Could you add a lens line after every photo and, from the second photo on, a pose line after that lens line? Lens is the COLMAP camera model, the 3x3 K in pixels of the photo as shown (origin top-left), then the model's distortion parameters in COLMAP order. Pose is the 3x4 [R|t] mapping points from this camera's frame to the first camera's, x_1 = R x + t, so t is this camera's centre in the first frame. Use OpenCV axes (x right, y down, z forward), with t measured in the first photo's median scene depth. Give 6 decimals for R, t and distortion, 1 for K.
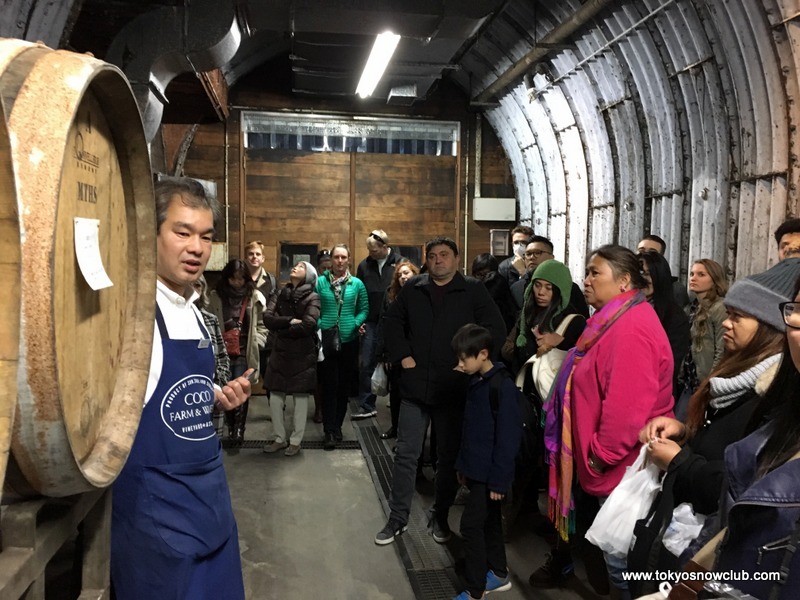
lens RADIAL K [[675.3, 0, 395.5], [0, 675.3, 301.2], [0, 0, 1]] dist [0.047590, -0.038815]
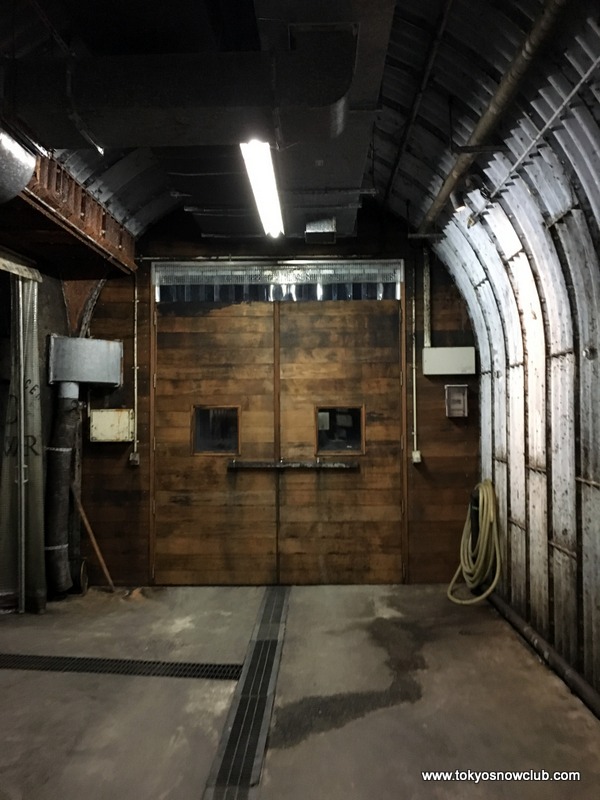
lens RADIAL K [[675.3, 0, 303.8], [0, 675.3, 397.9], [0, 0, 1]] dist [0.047590, -0.038815]
pose [[0.984430, -0.025295, -0.173948, 0.121658], [0.010979, 0.996508, -0.082774, -0.025725], [0.175435, 0.079575, 0.981270, 0.173138]]
